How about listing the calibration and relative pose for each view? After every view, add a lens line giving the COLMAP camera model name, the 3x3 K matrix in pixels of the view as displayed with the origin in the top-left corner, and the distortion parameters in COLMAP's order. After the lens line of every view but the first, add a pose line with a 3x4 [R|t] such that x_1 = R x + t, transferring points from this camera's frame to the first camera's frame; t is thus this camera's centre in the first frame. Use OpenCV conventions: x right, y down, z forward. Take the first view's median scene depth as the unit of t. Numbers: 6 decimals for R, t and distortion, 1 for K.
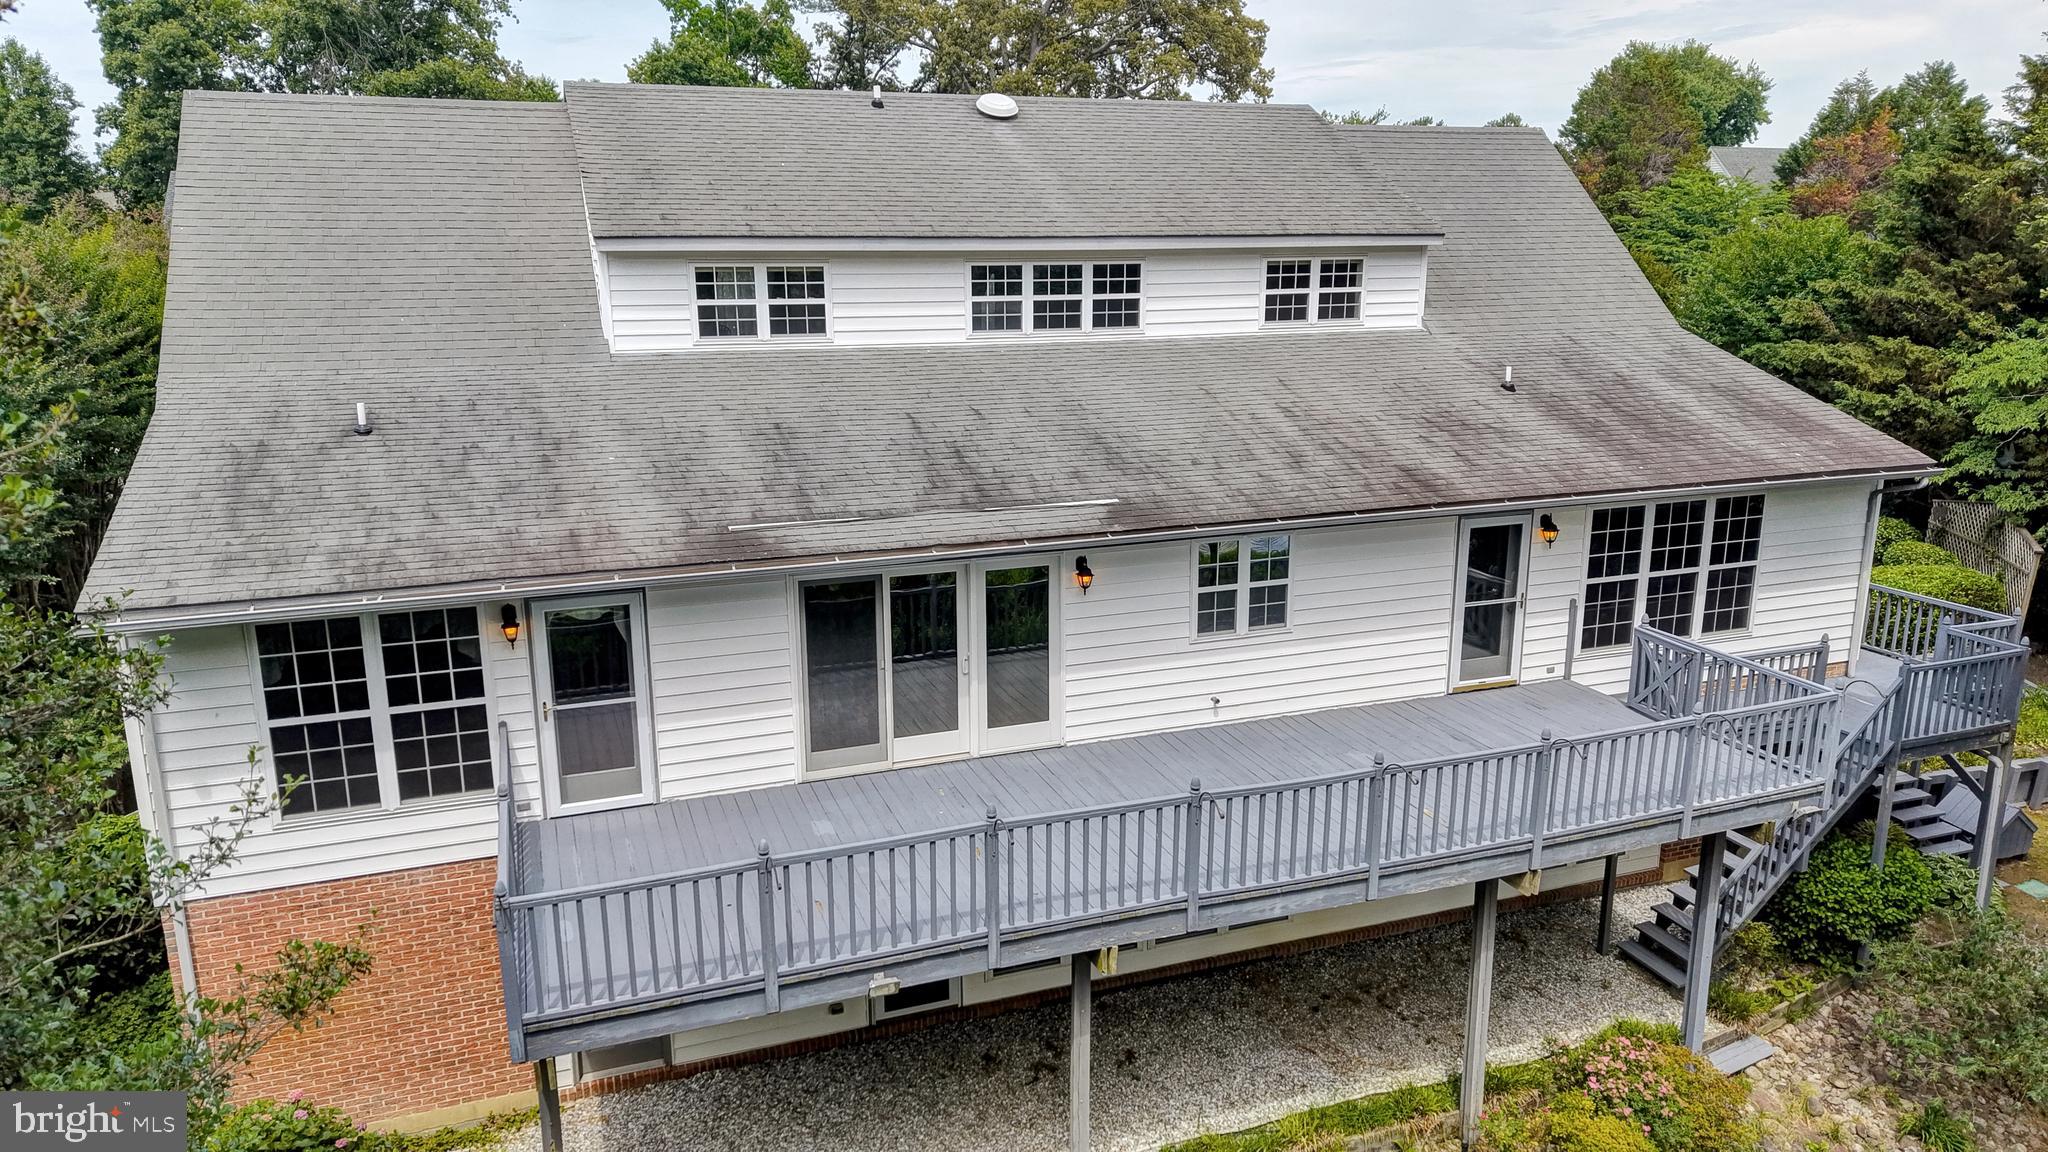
lens RADIAL K [[1374.1, 0, 1016.1], [0, 1374.1, 576.4], [0, 0, 1]] dist [0.044399, -0.056176]
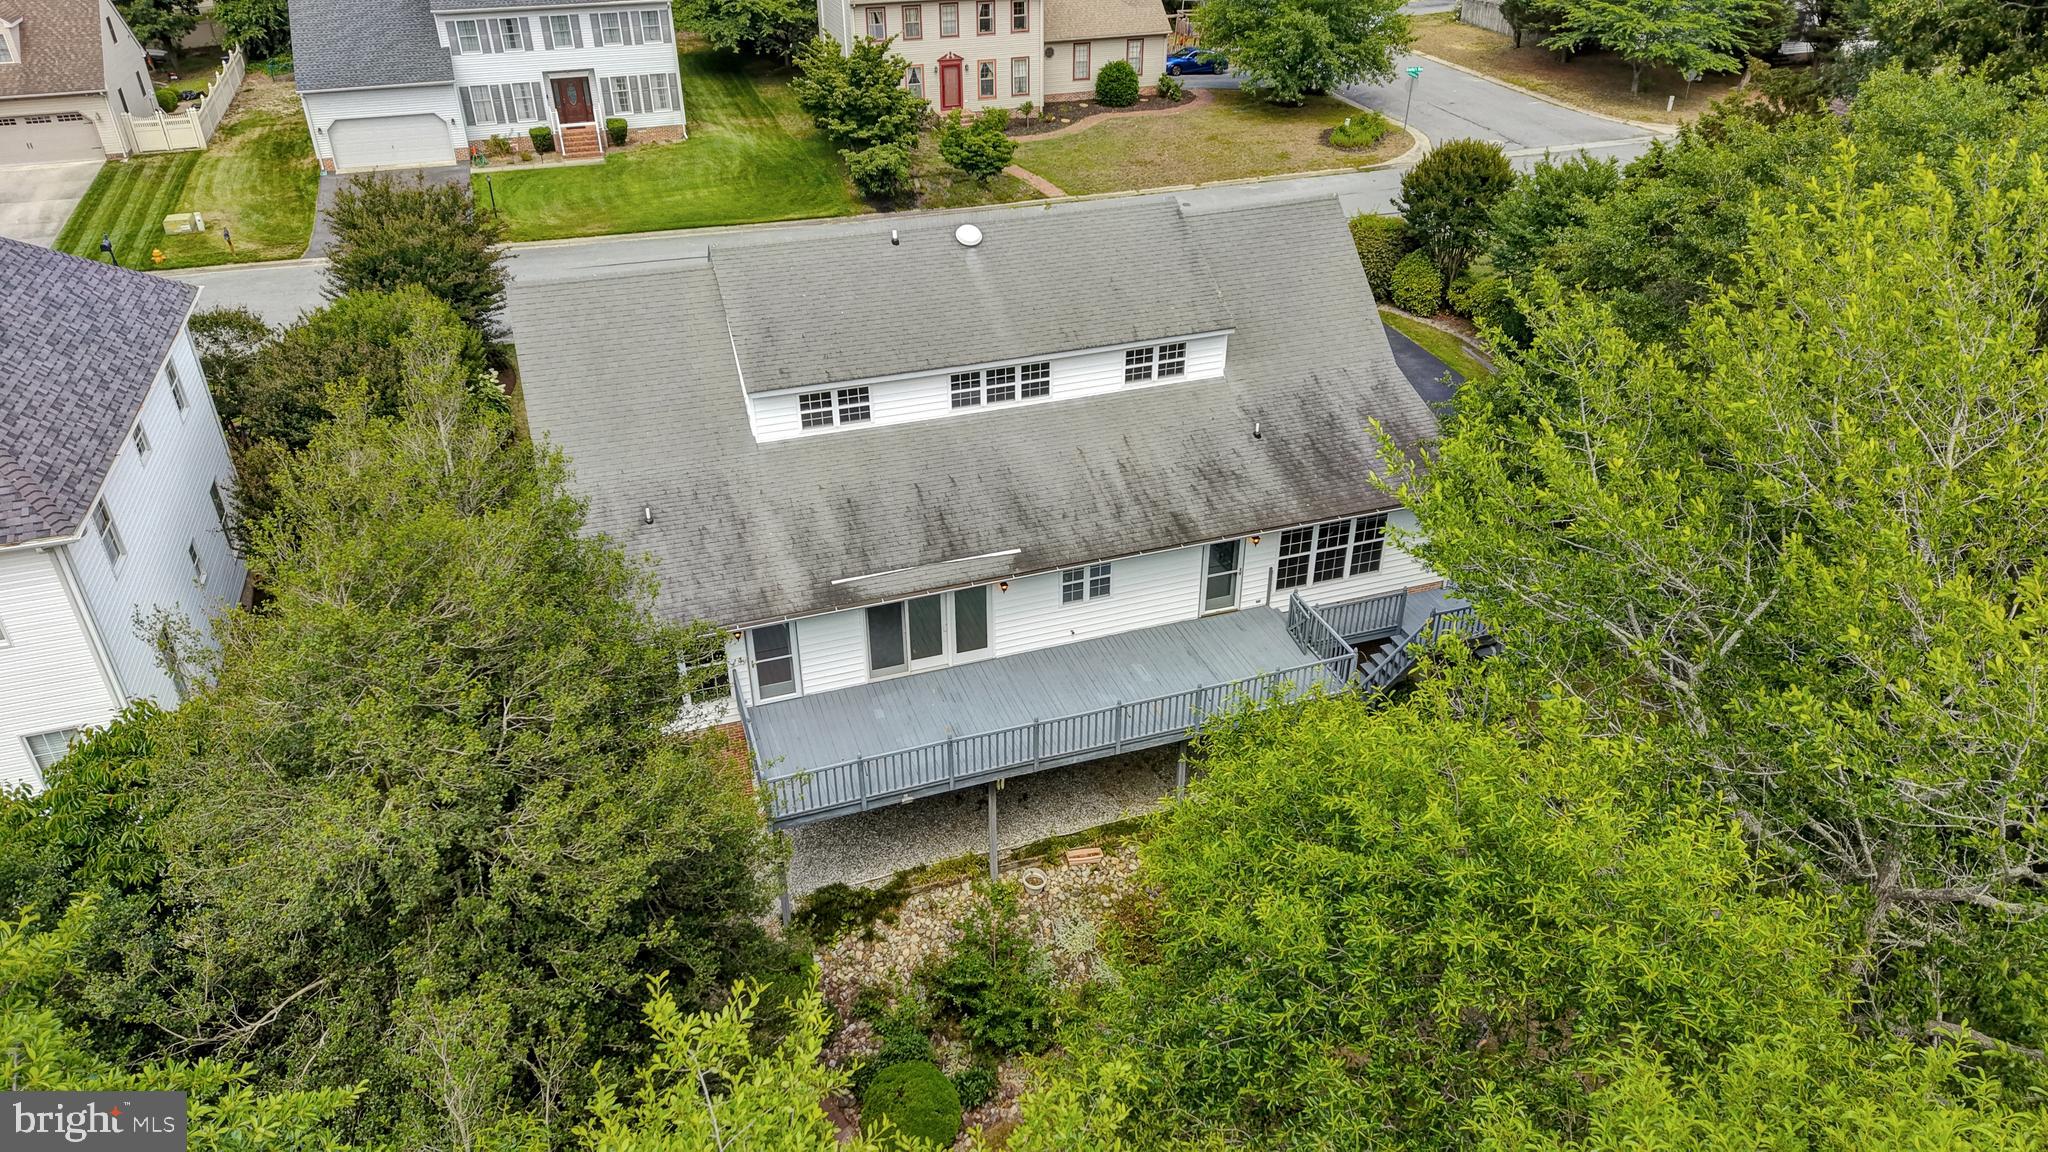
lens RADIAL K [[1374.1, 0, 1012.0], [0, 1374.1, 580.6], [0, 0, 1]] dist [0.044399, -0.056176]
pose [[0.999722, 0.010901, -0.020902, 0.090982], [-0.004093, 0.953457, 0.301501, -0.536586], [0.023216, -0.301331, 0.953237, -0.808489]]
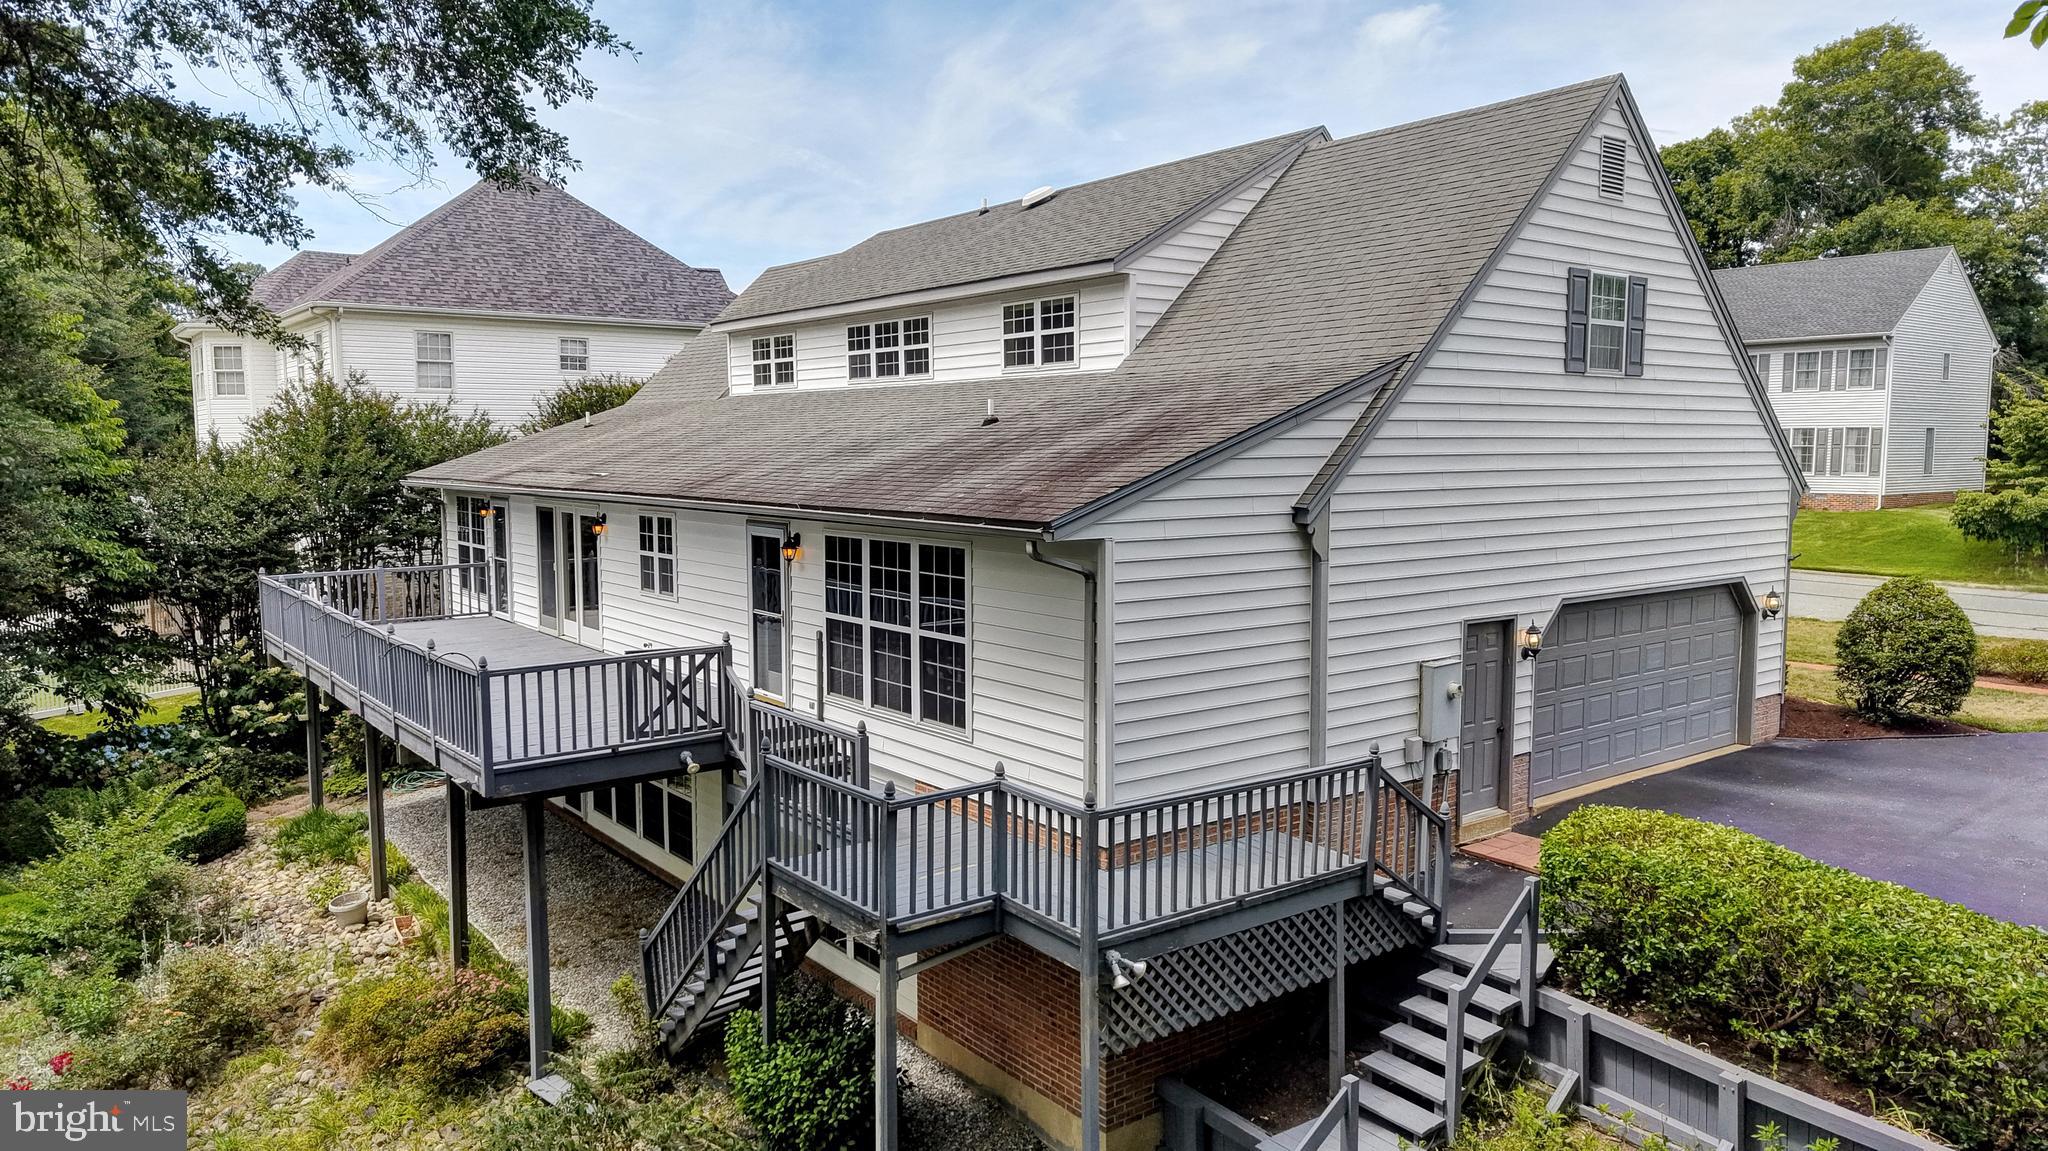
lens RADIAL K [[1374.1, 0, 1022.6], [0, 1374.1, 570.1], [0, 0, 1]] dist [0.044399, -0.056176]
pose [[0.297568, 0.091491, -0.950307, 1.328067], [-0.227635, 0.973488, 0.022444, -0.075809], [0.927165, 0.209645, 0.310506, 0.845452]]
